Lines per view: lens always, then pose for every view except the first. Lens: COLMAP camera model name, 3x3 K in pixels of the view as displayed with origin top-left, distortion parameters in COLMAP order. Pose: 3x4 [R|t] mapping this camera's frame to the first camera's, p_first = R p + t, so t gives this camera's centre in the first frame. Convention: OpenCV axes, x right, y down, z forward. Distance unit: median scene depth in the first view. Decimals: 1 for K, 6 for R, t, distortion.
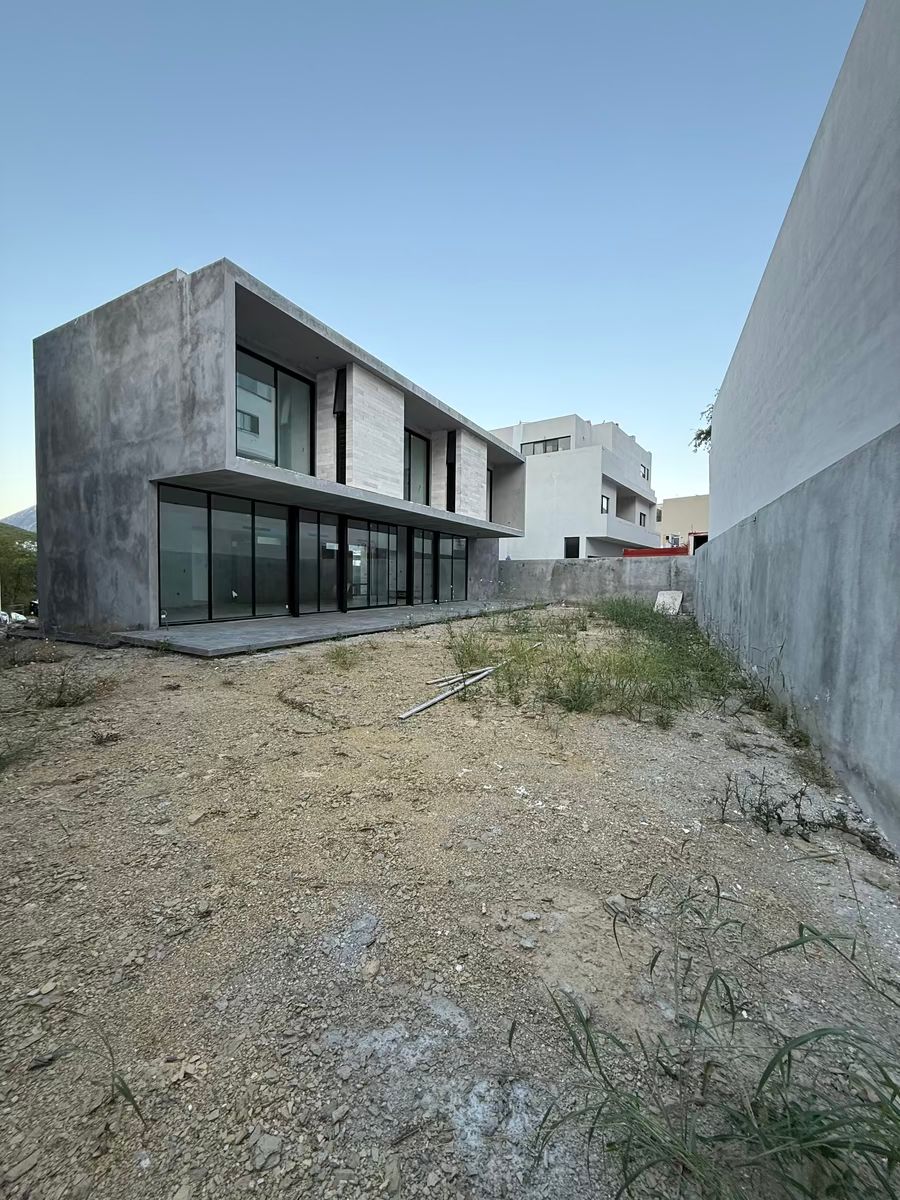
lens RADIAL K [[477.6, 0, 449.1], [0, 477.6, 595.6], [0, 0, 1]] dist [0.002021, -0.000429]
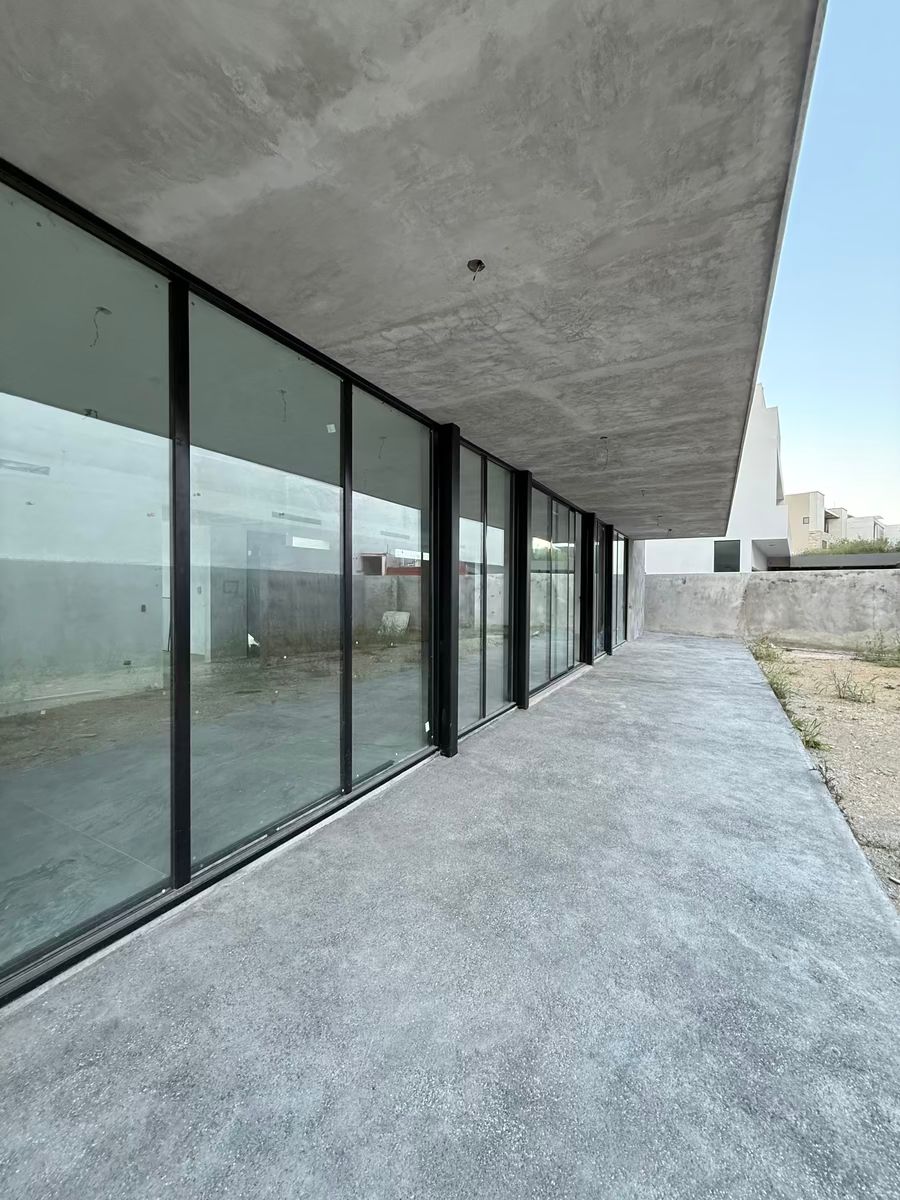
lens RADIAL K [[477.6, 0, 451.1], [0, 477.6, 596.6], [0, 0, 1]] dist [0.002021, -0.000429]
pose [[0.999969, -0.004859, -0.006216, -0.415537], [0.004727, 0.999766, -0.021118, -0.078326], [0.006317, 0.021088, 0.999758, 0.871848]]
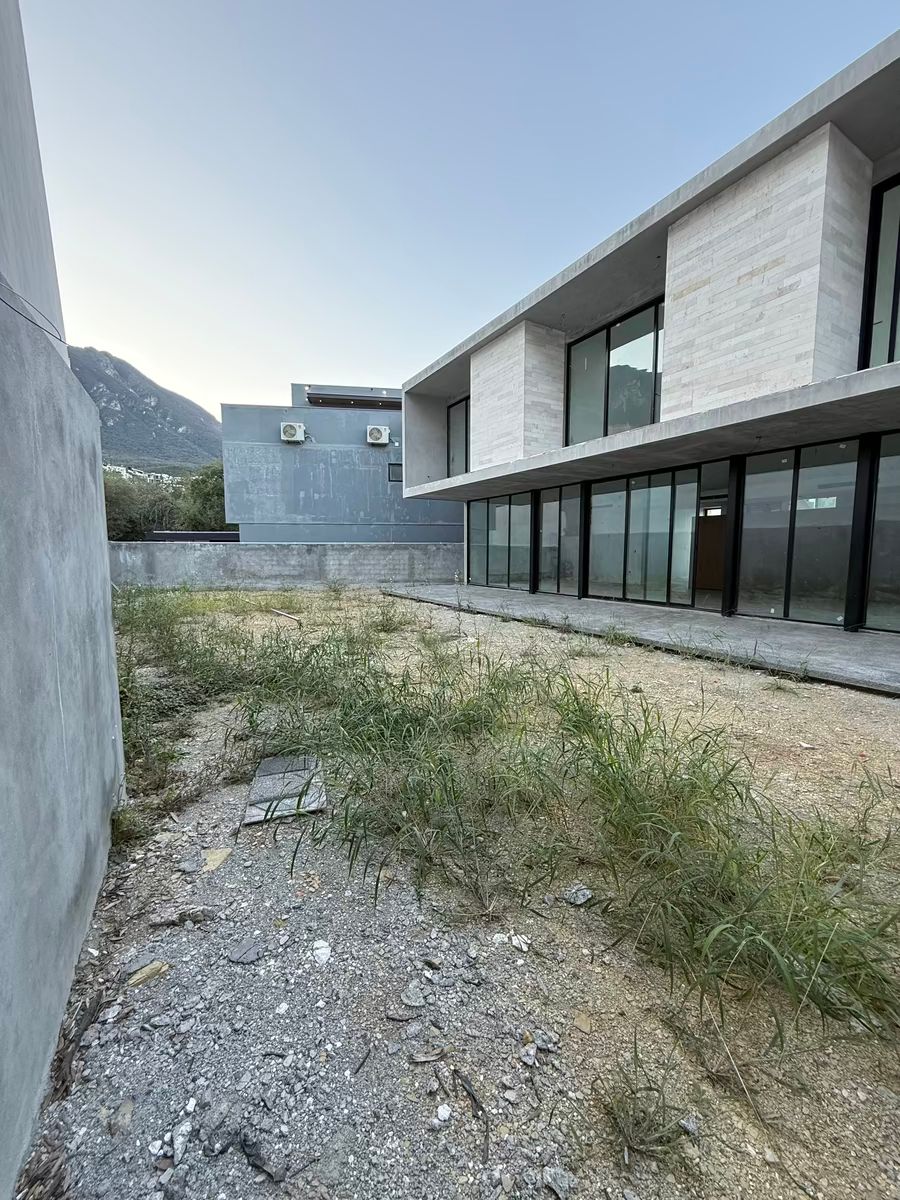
lens RADIAL K [[477.6, 0, 442.1], [0, 477.6, 594.6], [0, 0, 1]] dist [0.002021, -0.000429]
pose [[-0.525465, 0.073855, -0.847604, 0.918297], [-0.035946, 0.993409, 0.108843, -0.081492], [0.850056, 0.087661, -0.519347, 1.829185]]
